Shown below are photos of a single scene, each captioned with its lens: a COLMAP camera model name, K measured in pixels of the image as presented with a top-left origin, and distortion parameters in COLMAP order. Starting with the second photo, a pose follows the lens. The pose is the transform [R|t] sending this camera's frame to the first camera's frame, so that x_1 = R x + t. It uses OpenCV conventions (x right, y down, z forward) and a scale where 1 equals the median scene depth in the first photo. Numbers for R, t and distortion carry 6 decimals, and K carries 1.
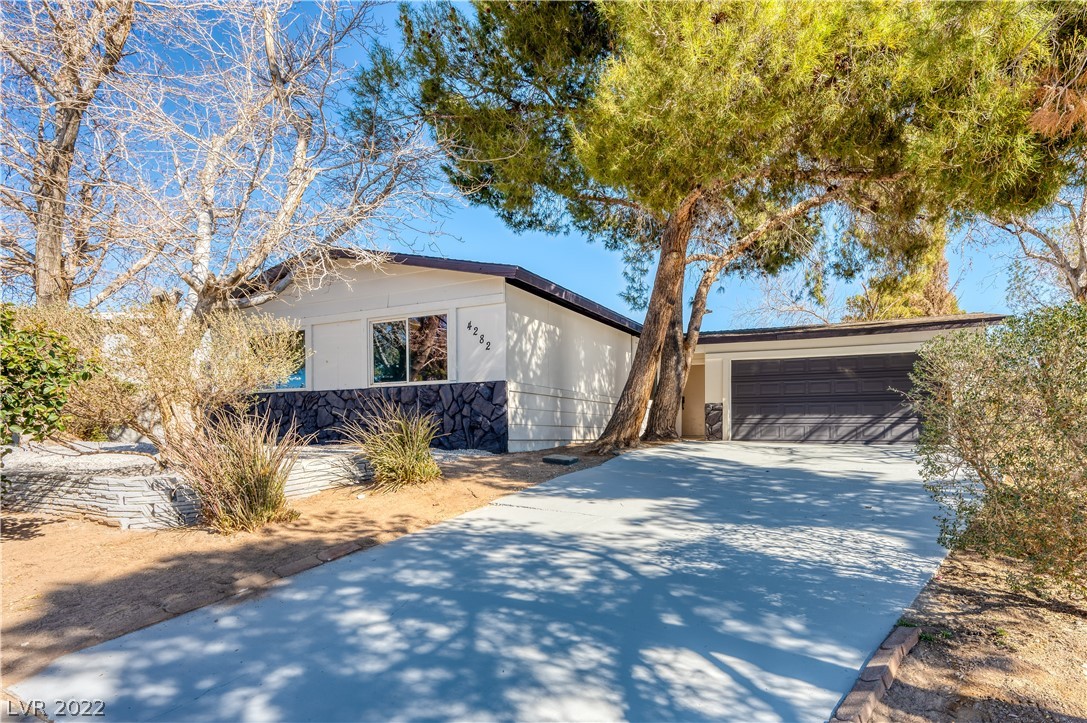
lens RADIAL K [[501.1, 0, 554.7], [0, 501.1, 366.3], [0, 0, 1]] dist [0.015922, 0.000001]
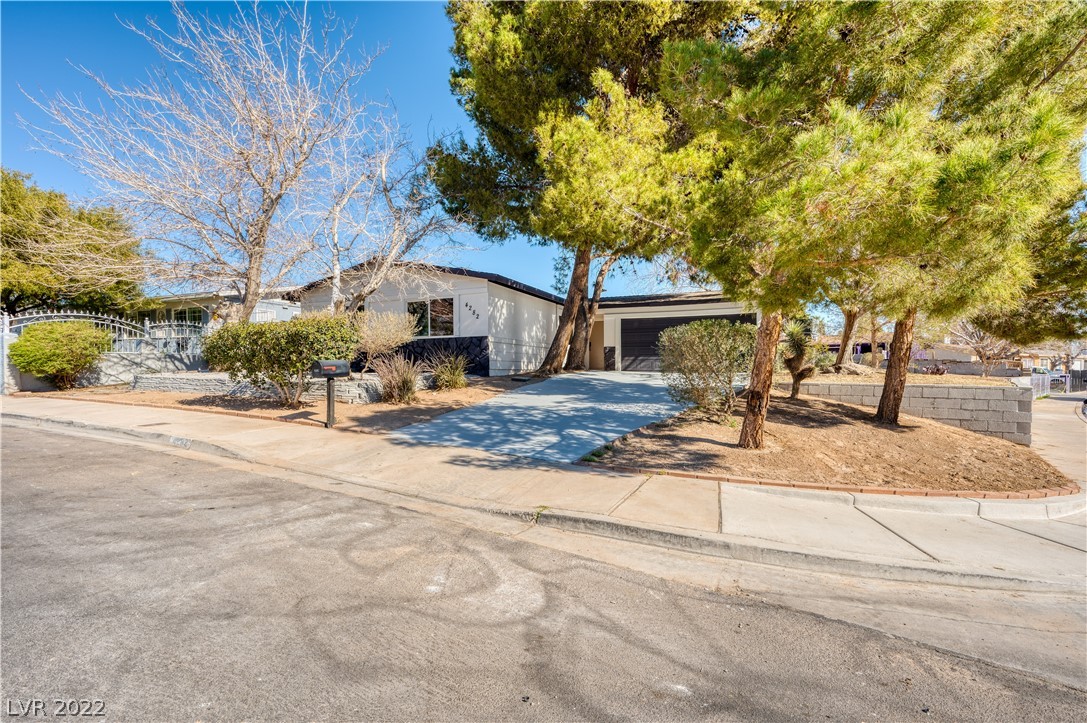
lens RADIAL K [[492.7, 0, 543.5], [0, 492.7, 361.5], [0, 0, 1]] dist [0.003188, 0.000389]
pose [[0.991756, -0.006230, 0.127990, -0.118053], [-0.008724, 0.993217, 0.115945, -0.080636], [-0.127844, -0.116105, 0.984975, -0.710701]]
